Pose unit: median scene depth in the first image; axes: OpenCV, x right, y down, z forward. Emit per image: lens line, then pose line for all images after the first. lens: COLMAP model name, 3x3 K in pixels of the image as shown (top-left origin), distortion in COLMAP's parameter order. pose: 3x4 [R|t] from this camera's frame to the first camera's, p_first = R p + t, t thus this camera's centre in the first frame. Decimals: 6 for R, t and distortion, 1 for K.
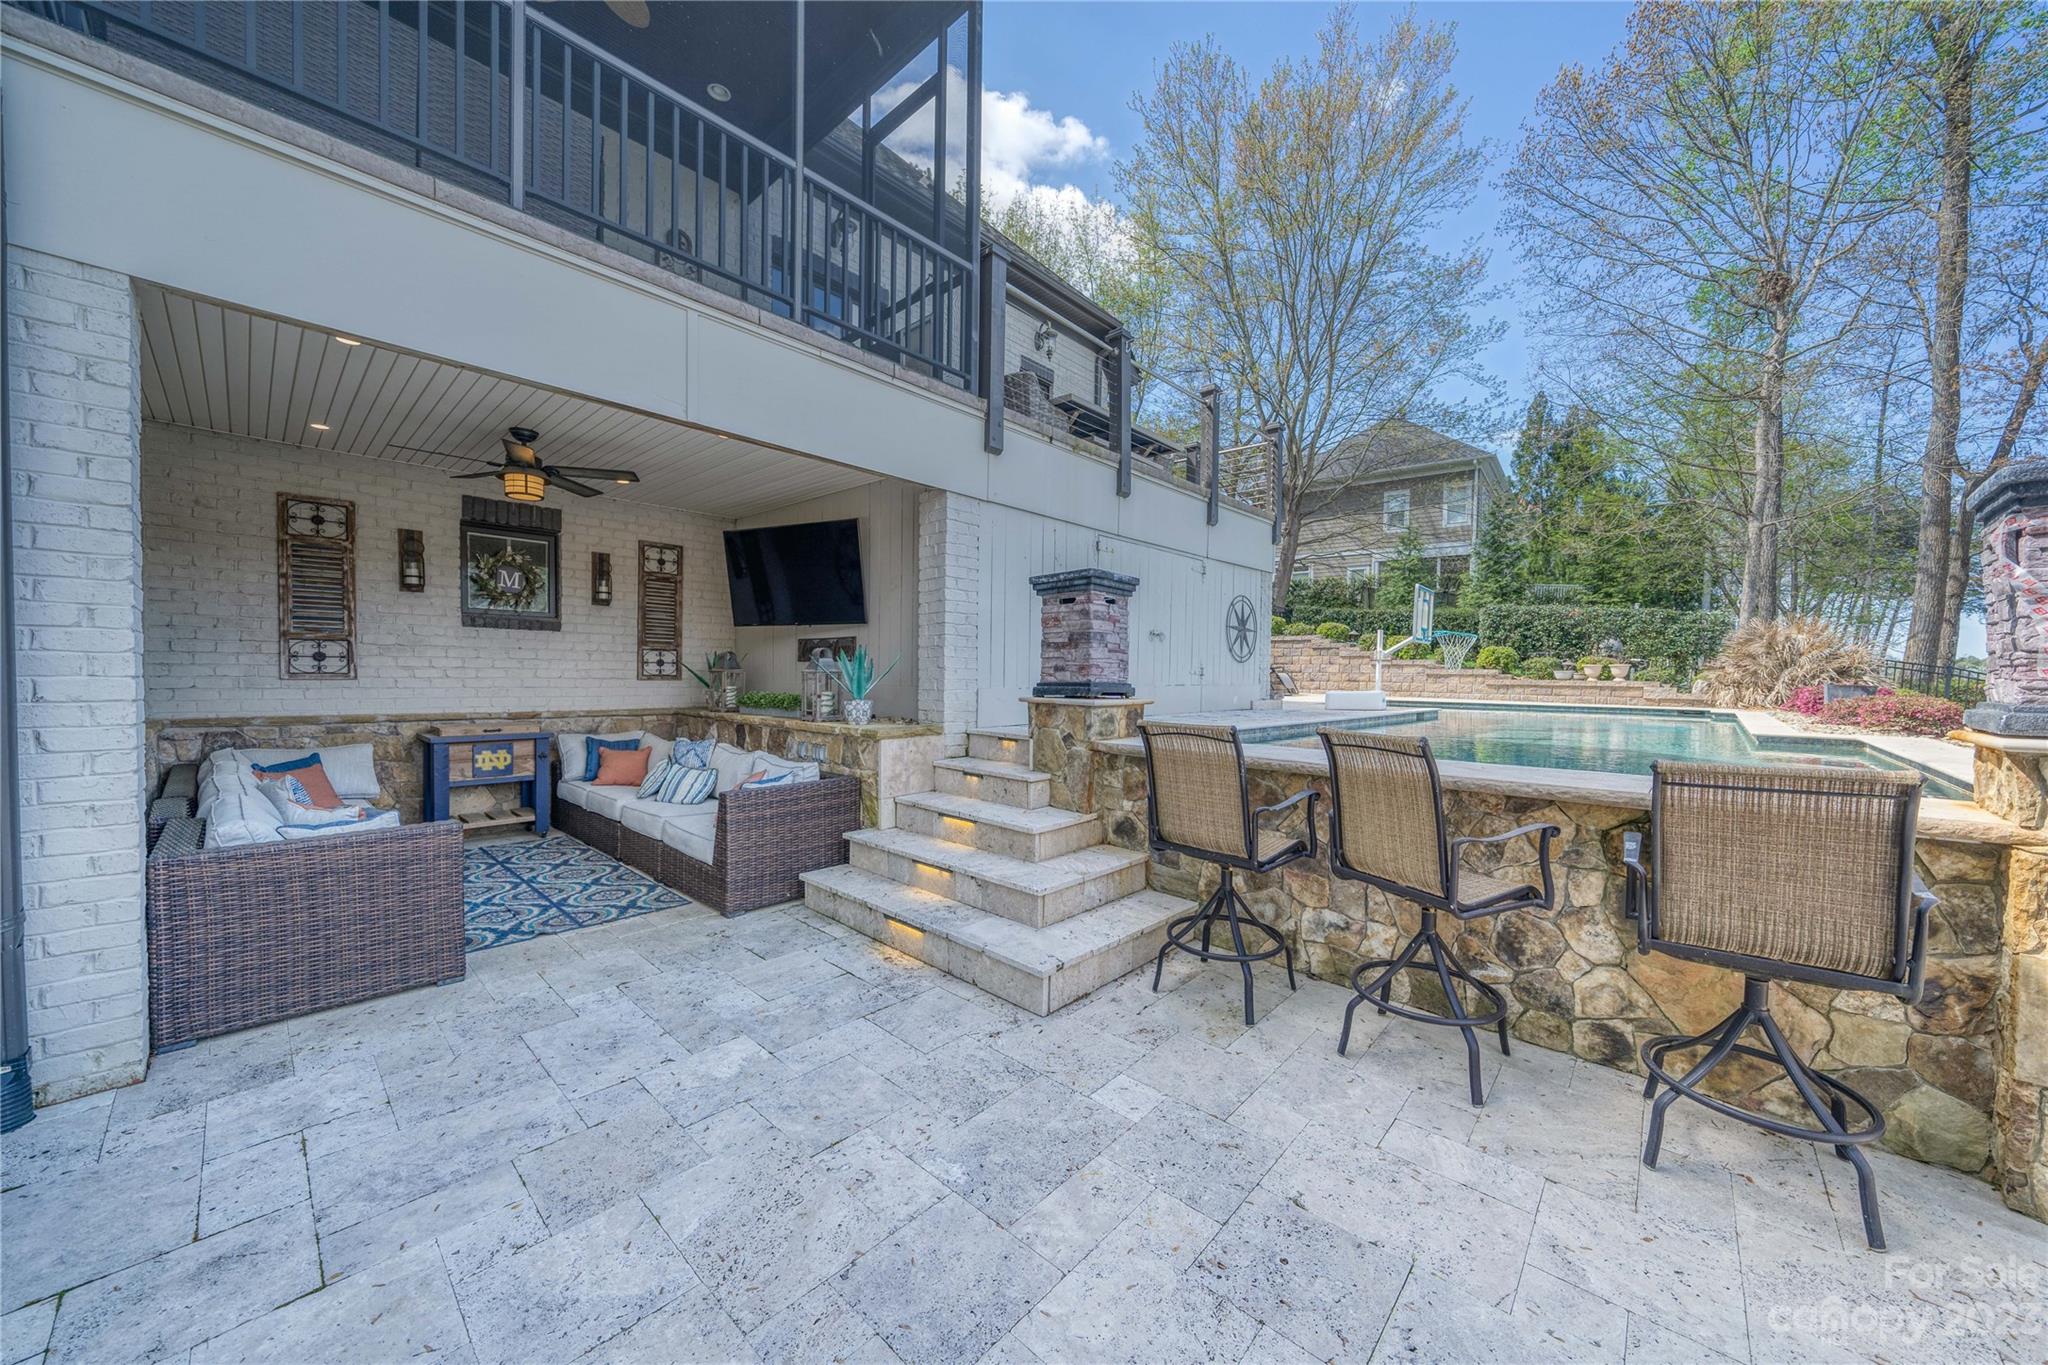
lens RADIAL K [[721.5, 0, 1041.1], [0, 721.5, 689.7], [0, 0, 1]] dist [-0.006626, 0.000363]
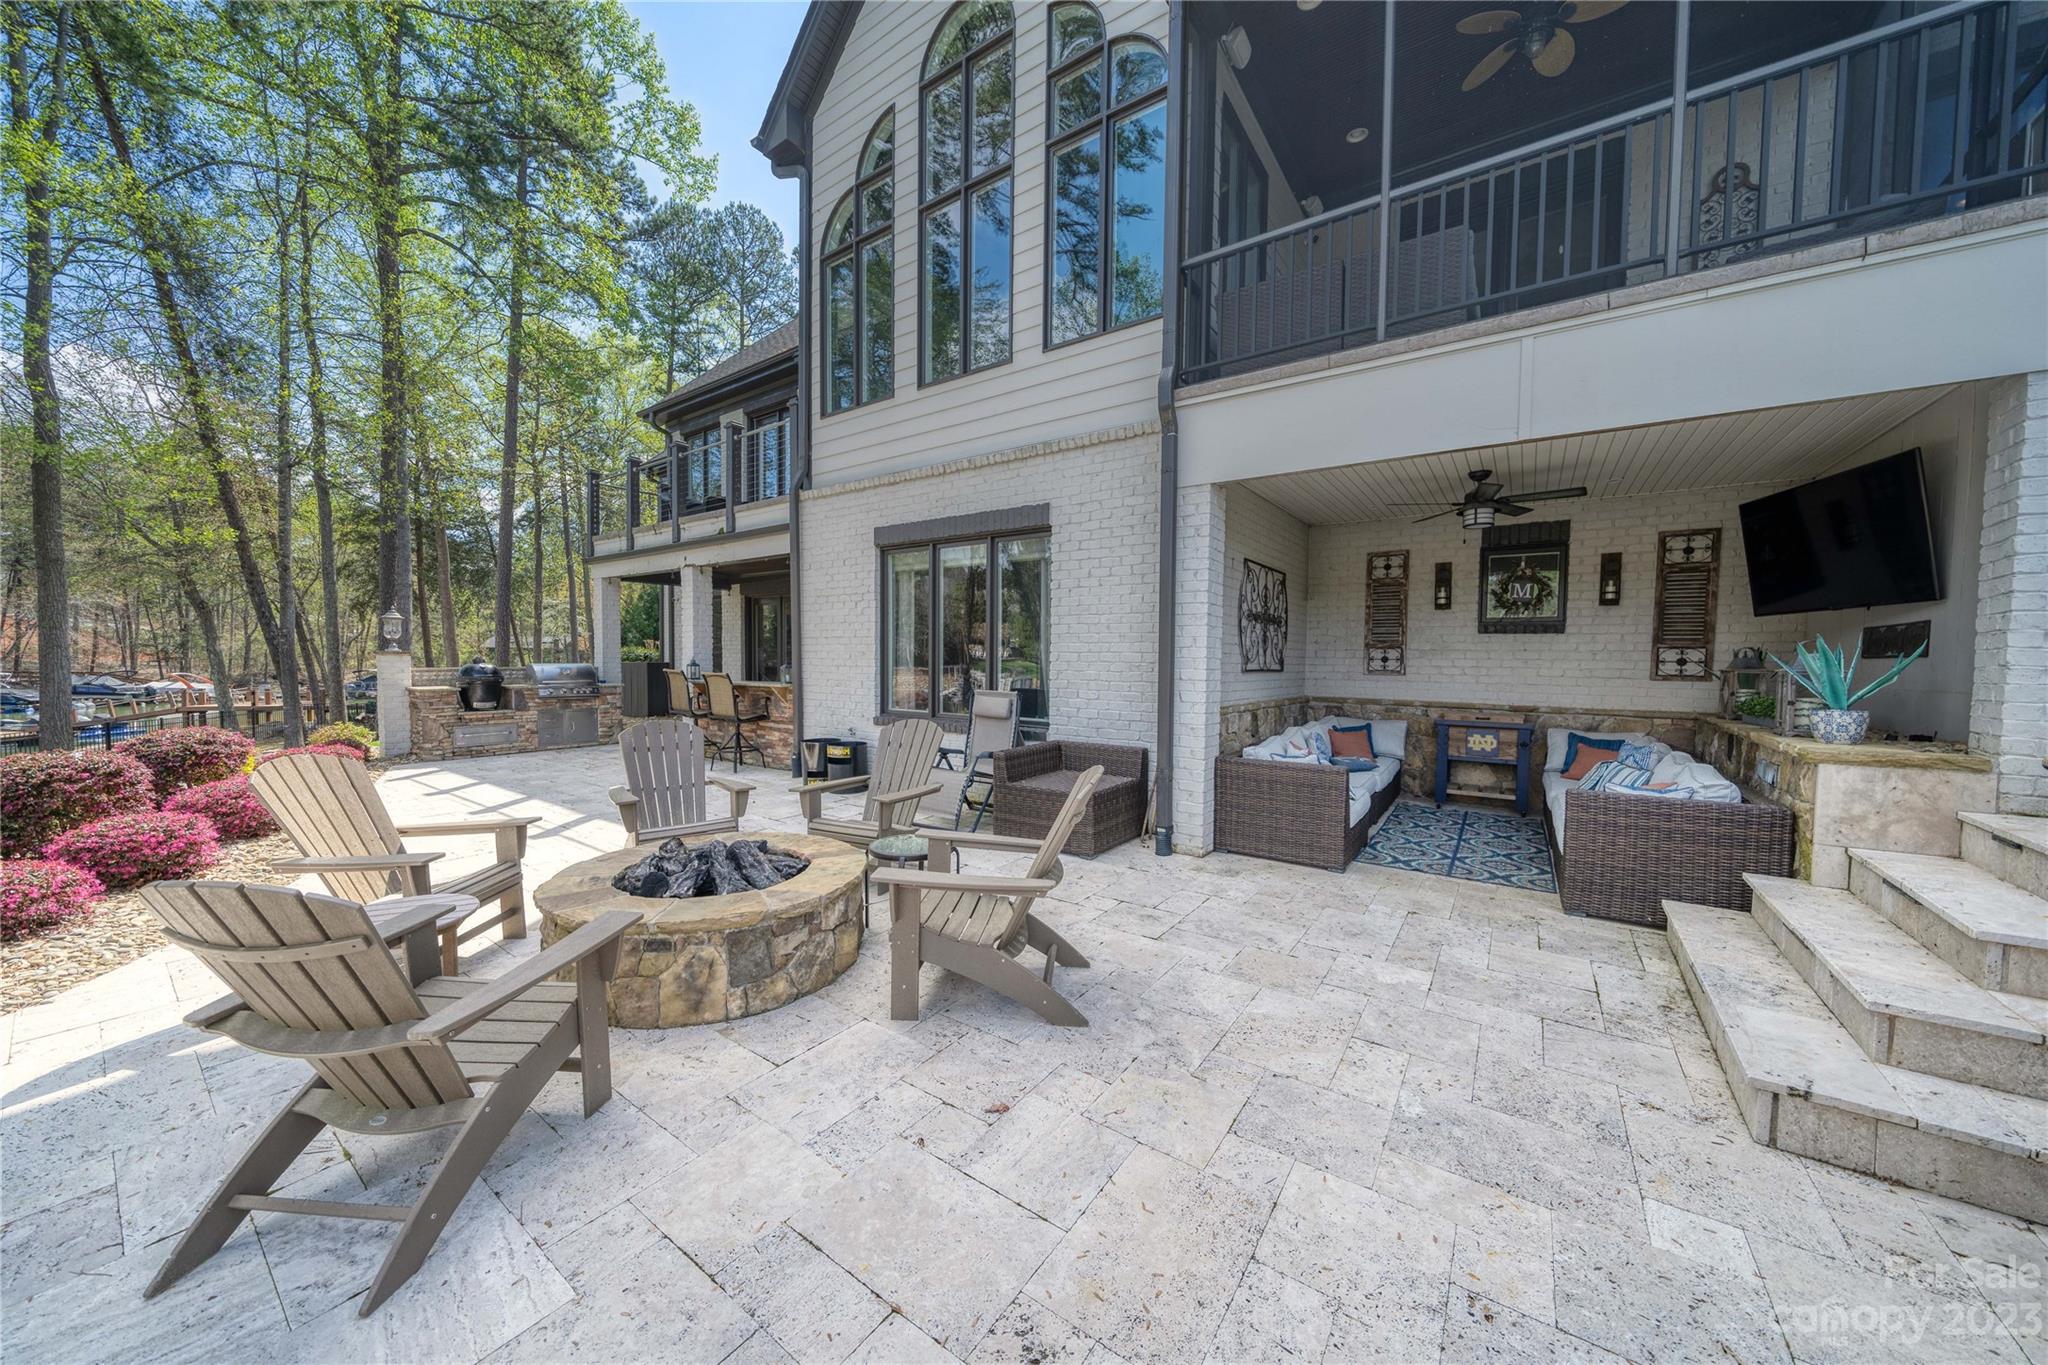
lens RADIAL K [[721.5, 0, 1024.2], [0, 721.5, 687.2], [0, 0, 1]] dist [-0.006626, 0.000363]
pose [[0.101469, 0.026355, -0.994490, 0.399038], [-0.033180, 0.999183, 0.023094, 0.001587], [0.994285, 0.030654, 0.102261, 0.111322]]
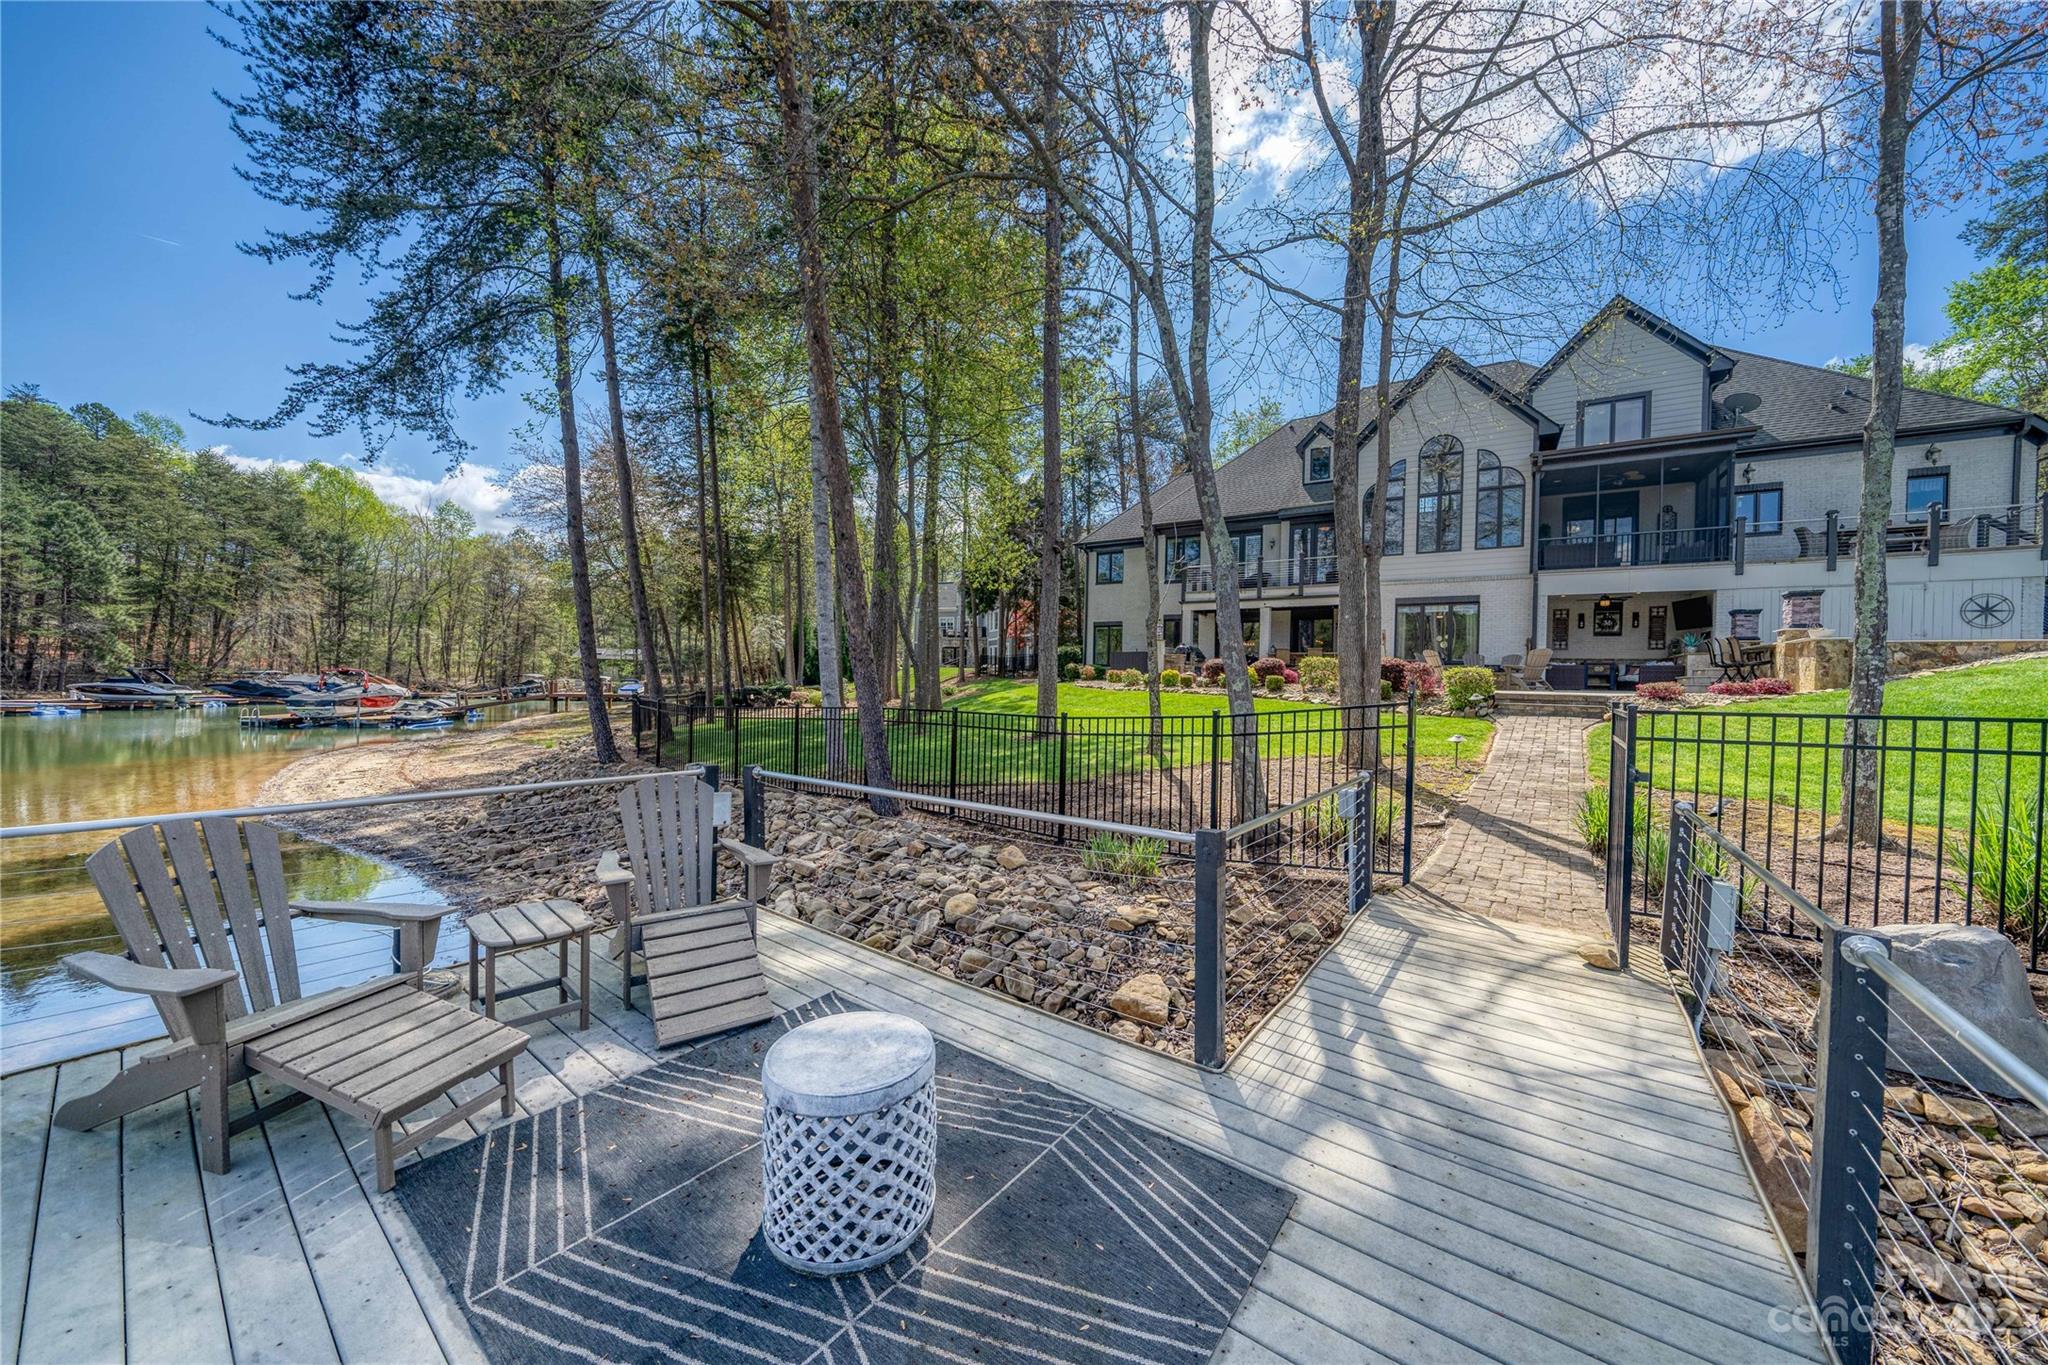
lens RADIAL K [[721.5, 0, 1020.2], [0, 721.5, 690.3], [0, 0, 1]] dist [-0.006626, 0.000363]
pose [[0.156874, 0.001608, -0.987617, 2.950435], [-0.043917, 0.999021, -0.005349, 0.418359], [0.986642, 0.044212, 0.156791, -3.081915]]
